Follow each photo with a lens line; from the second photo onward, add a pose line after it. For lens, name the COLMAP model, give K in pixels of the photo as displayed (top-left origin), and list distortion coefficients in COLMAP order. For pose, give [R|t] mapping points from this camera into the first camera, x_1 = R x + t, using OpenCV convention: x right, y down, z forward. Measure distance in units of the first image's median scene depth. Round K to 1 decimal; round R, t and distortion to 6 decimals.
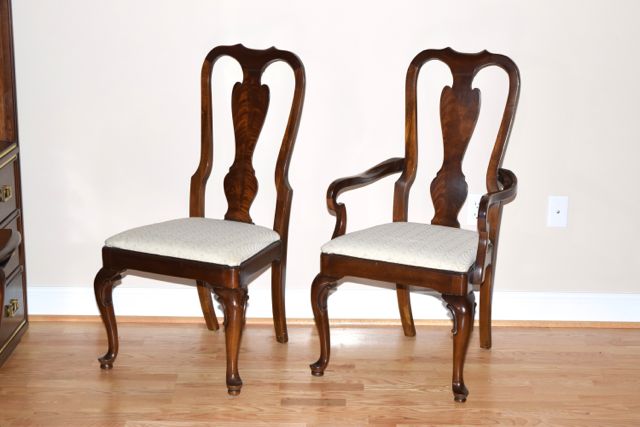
lens RADIAL K [[1376.3, 0, 322.4], [0, 1376.3, 207.9], [0, 0, 1]] dist [0.067783, 0.000000]
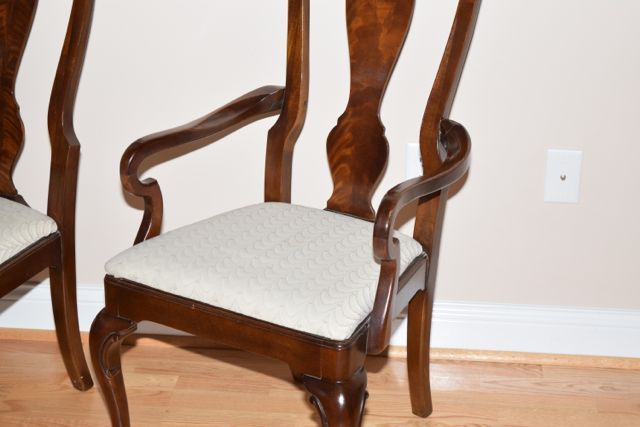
lens RADIAL K [[1460.2, 0, 322.6], [0, 1460.2, 212.4], [0, 0, 1]] dist [0.079950, 0.000000]
pose [[0.997256, 0.029102, -0.068070, 0.118713], [-0.018150, 0.987543, 0.156302, -0.080789], [0.071771, -0.154638, 0.985361, 0.407028]]
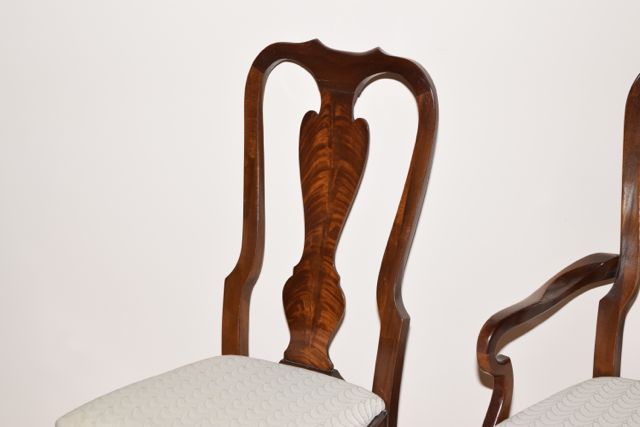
lens RADIAL K [[1460.2, 0, 321.8], [0, 1460.2, 216.9], [0, 0, 1]] dist [0.079950, 0.000000]
pose [[0.997974, 0.017984, -0.061030, -0.021597], [-0.013230, 0.996910, 0.077425, -0.095170], [0.062233, -0.076461, 0.995129, 0.430725]]
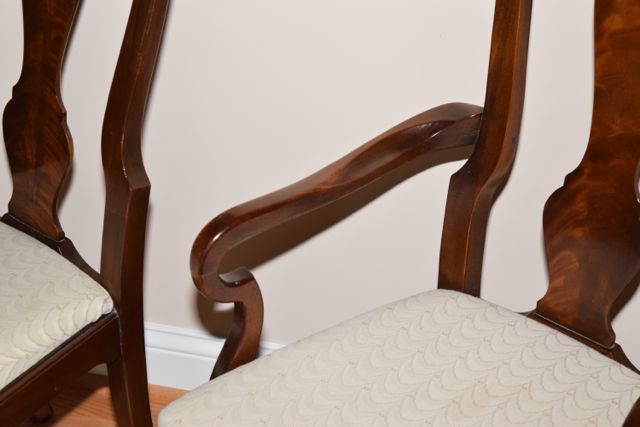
lens RADIAL K [[1460.2, 0, 321.6], [0, 1460.2, 213.4], [0, 0, 1]] dist [0.079950, 0.000000]
pose [[0.967447, 0.123900, -0.220668, 0.105585], [-0.049325, 0.947550, 0.315778, -0.127268], [0.248219, -0.294614, 0.922816, 0.653121]]
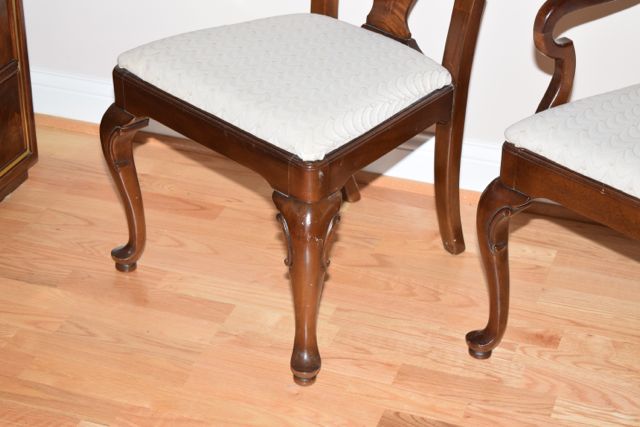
lens RADIAL K [[1460.2, 0, 321.4], [0, 1460.2, 214.4], [0, 0, 1]] dist [0.079950, 0.000000]
pose [[0.950359, 0.160622, -0.266491, 0.077250], [-0.080740, 0.954424, 0.287325, -0.084254], [0.300497, -0.251545, 0.920015, 0.458601]]
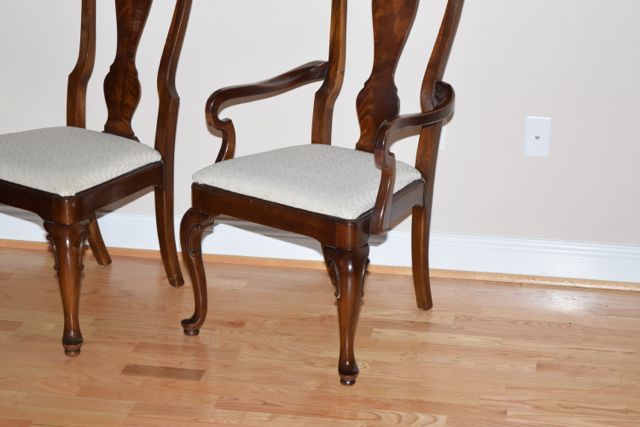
lens RADIAL K [[1460.2, 0, 321.2], [0, 1460.2, 211.0], [0, 0, 1]] dist [0.079950, 0.000000]
pose [[0.986862, 0.050482, -0.153478, 0.189175], [-0.036093, 0.994810, 0.095134, -0.031105], [0.157484, -0.088344, 0.983562, 0.180937]]
